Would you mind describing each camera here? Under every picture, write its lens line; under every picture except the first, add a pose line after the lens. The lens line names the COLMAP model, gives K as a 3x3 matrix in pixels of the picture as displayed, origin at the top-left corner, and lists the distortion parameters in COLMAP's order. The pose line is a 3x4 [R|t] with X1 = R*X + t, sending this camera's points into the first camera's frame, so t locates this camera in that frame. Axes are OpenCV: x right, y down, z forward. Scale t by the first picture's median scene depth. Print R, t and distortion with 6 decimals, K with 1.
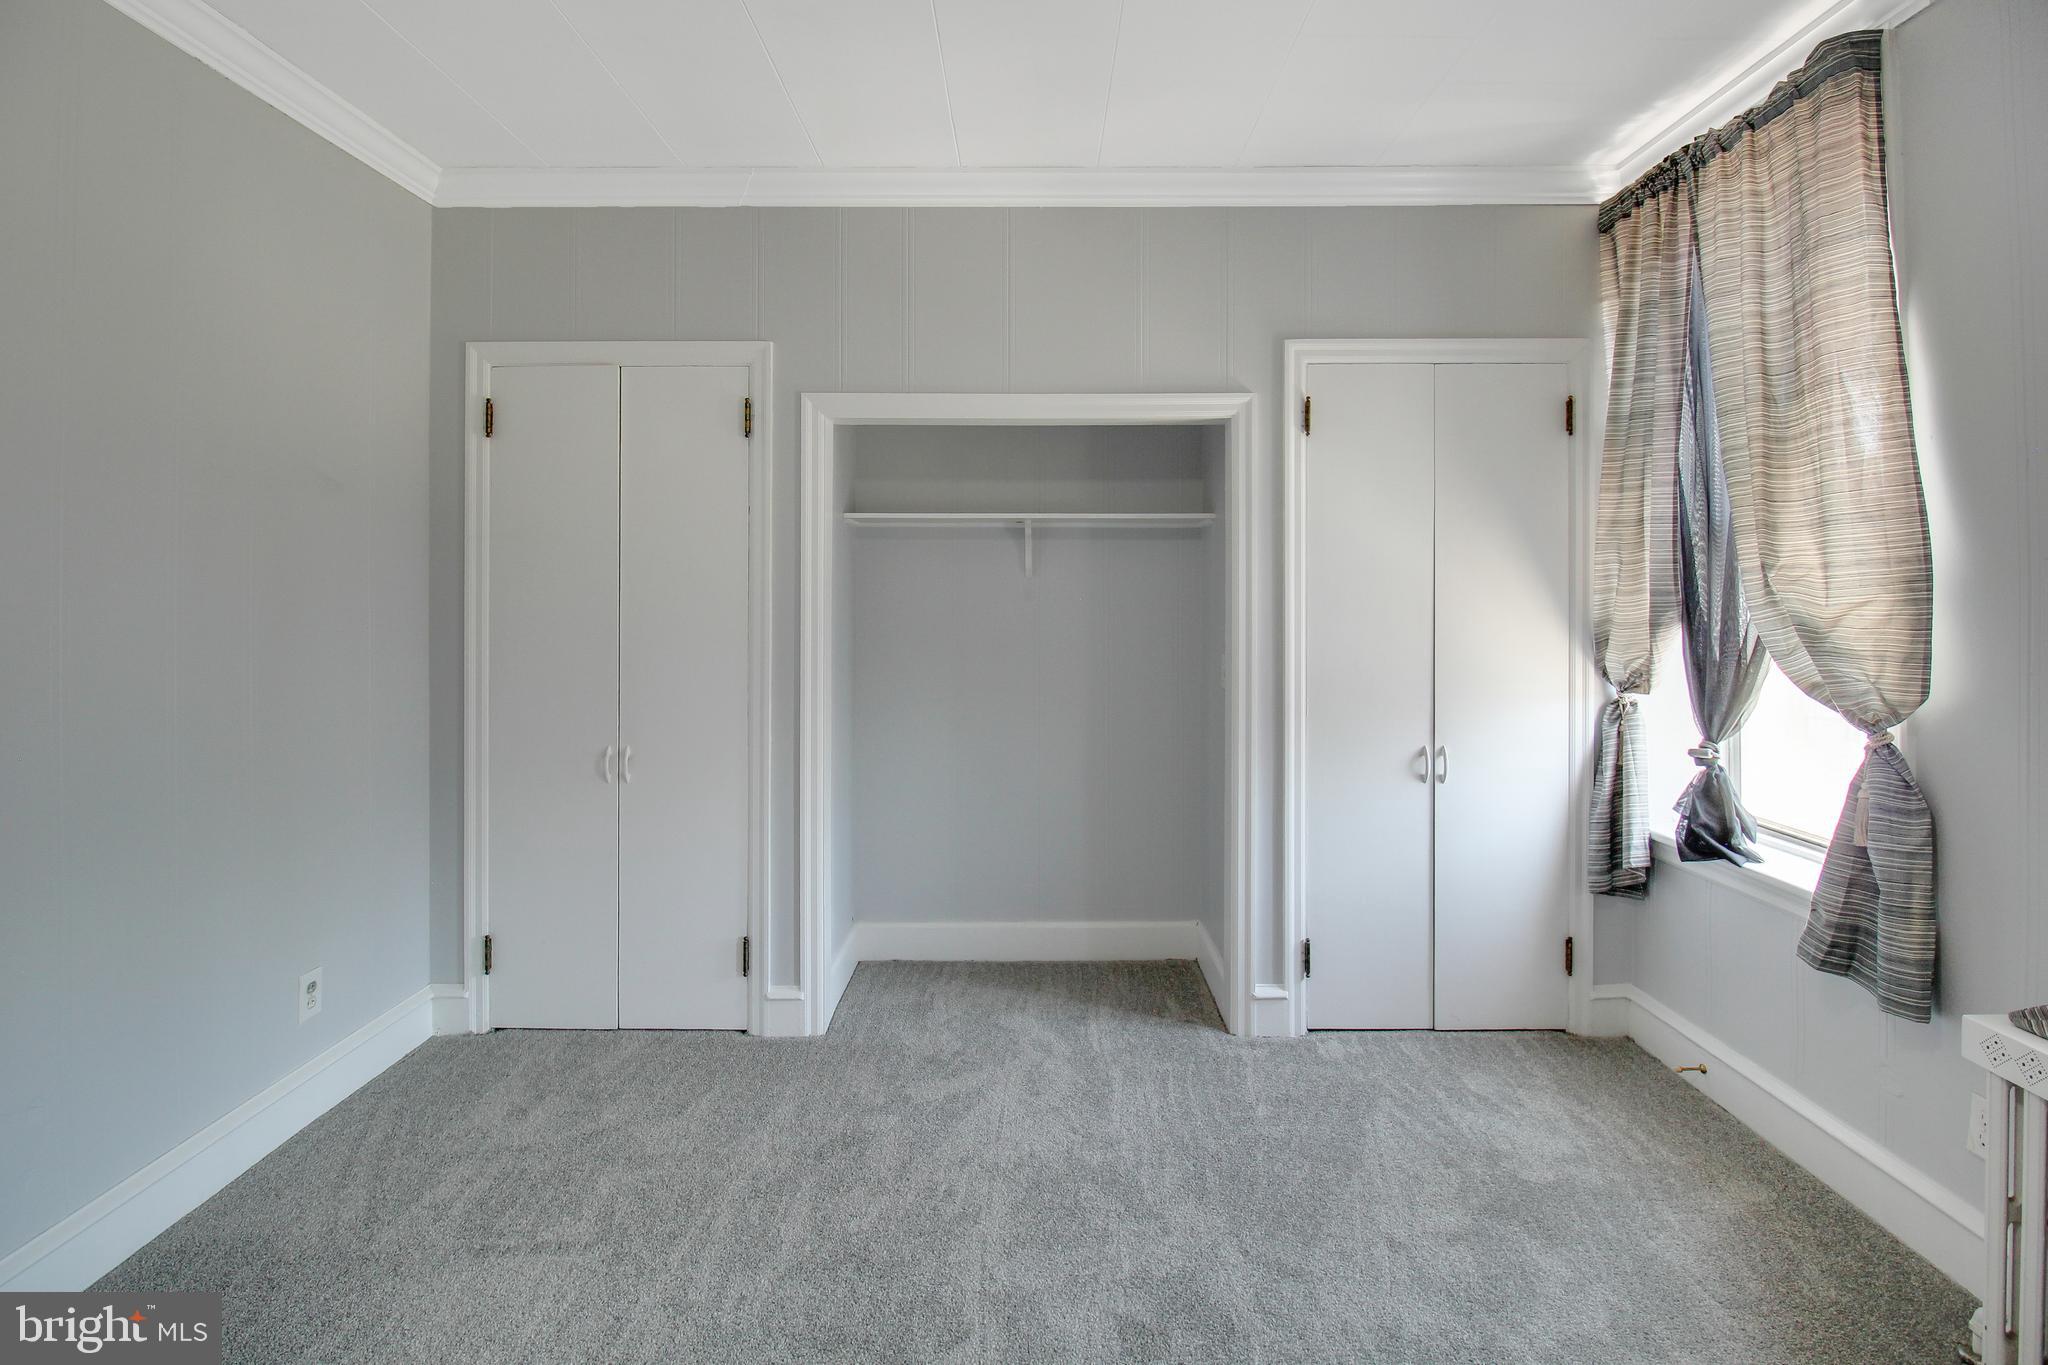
lens RADIAL K [[981.6, 0, 1025.4], [0, 981.6, 590.8], [0, 0, 1]] dist [0.002755, -0.008251]
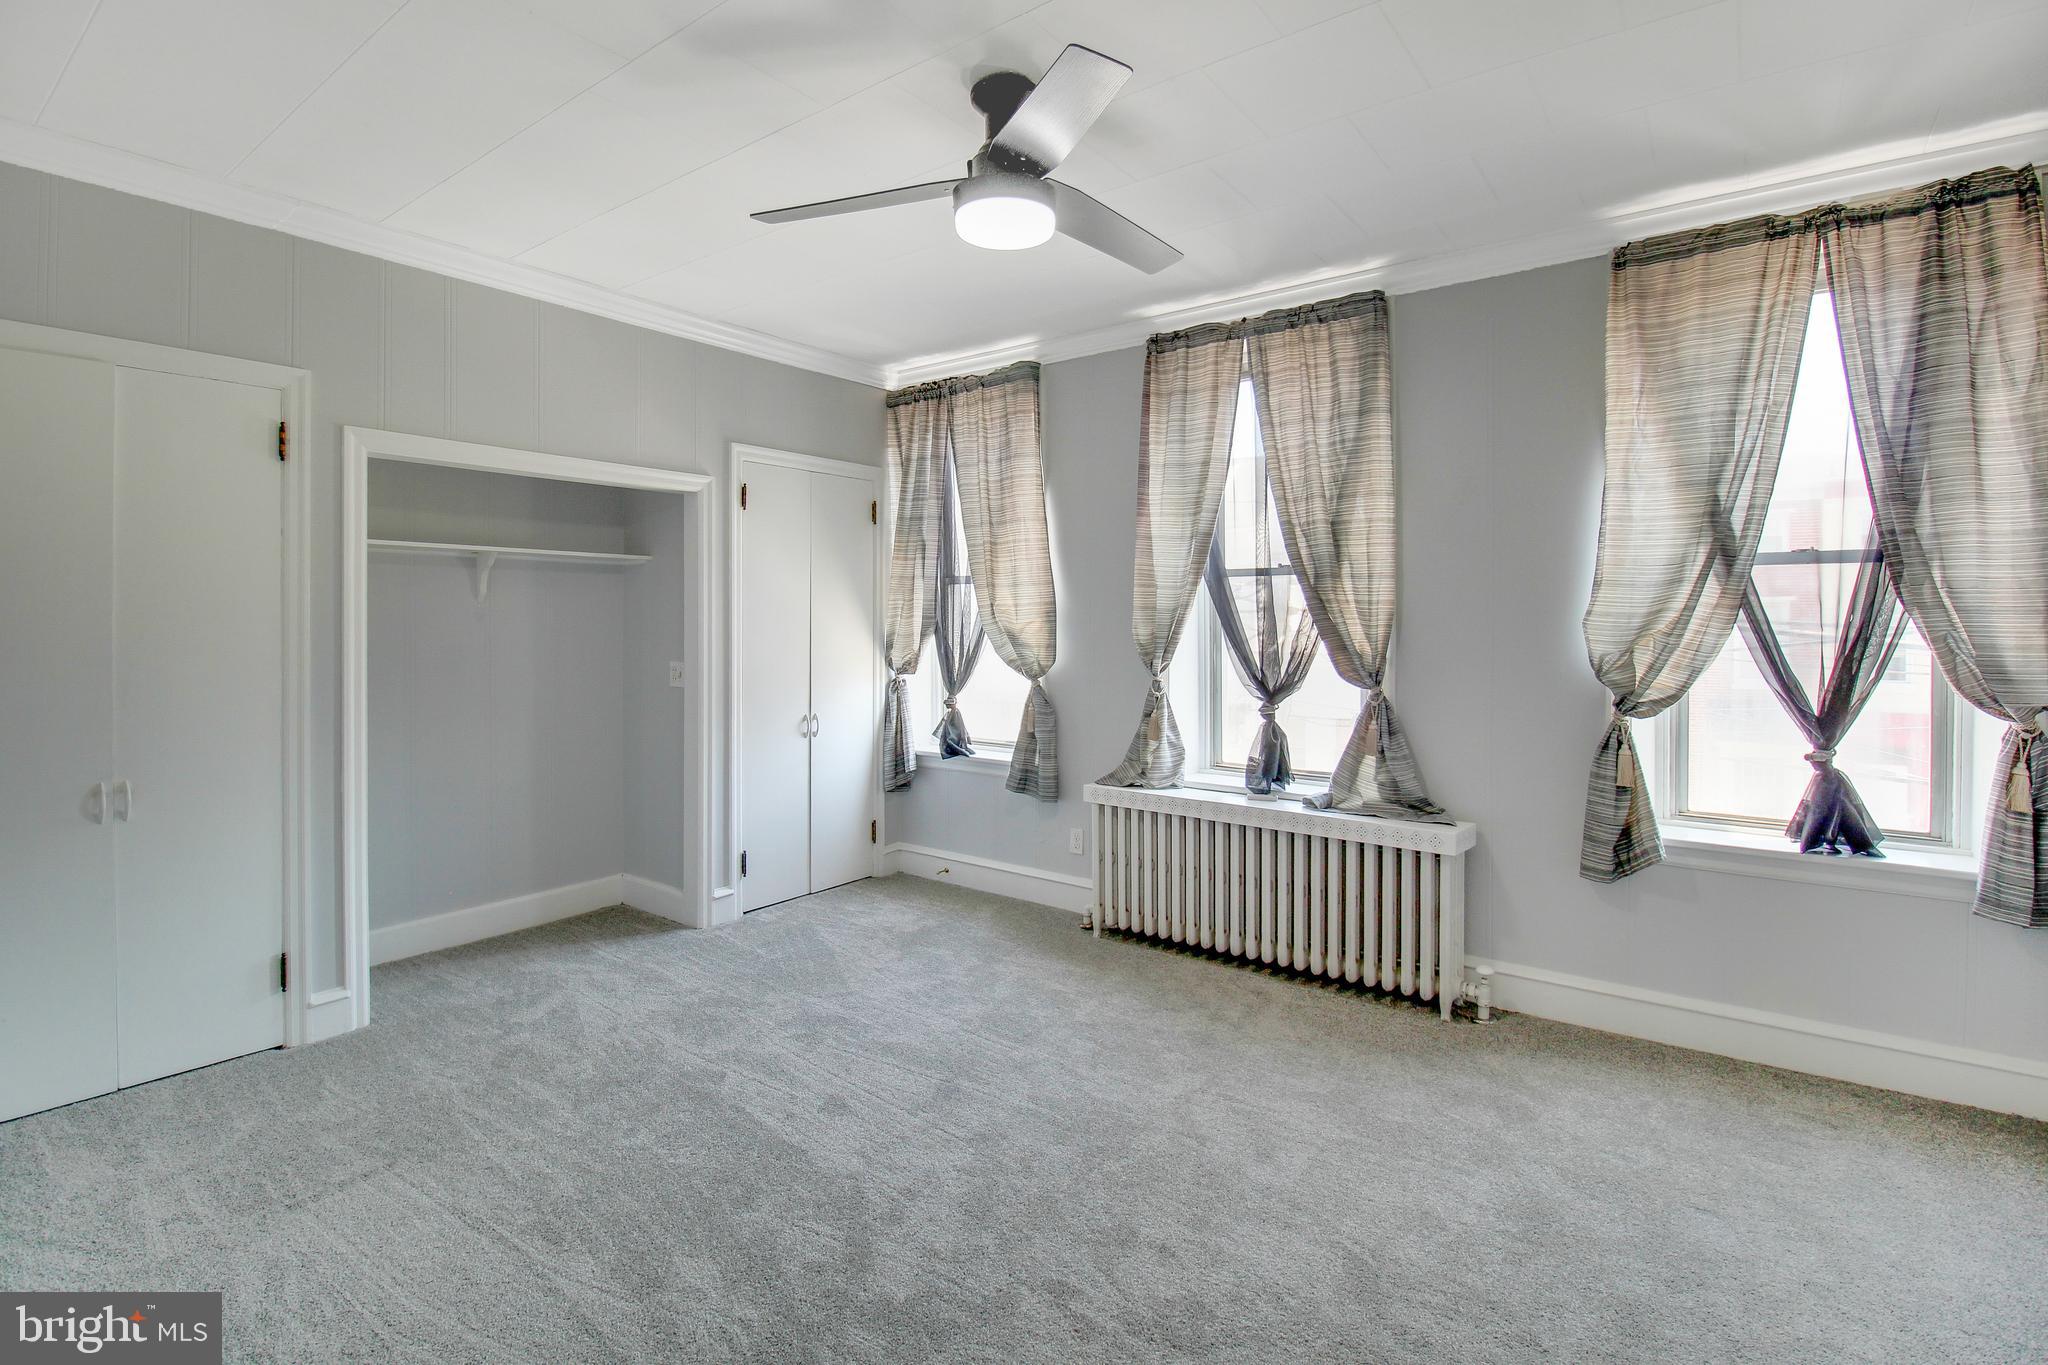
lens RADIAL K [[961.0, 0, 1027.8], [0, 961.0, 630.3], [0, 0, 1]] dist [0.009777, -0.011038]
pose [[0.603108, -0.006875, 0.797630, -0.697066], [-0.003718, 0.999928, 0.011430, 0.004685], [-0.797651, -0.009859, 0.603039, -0.240920]]
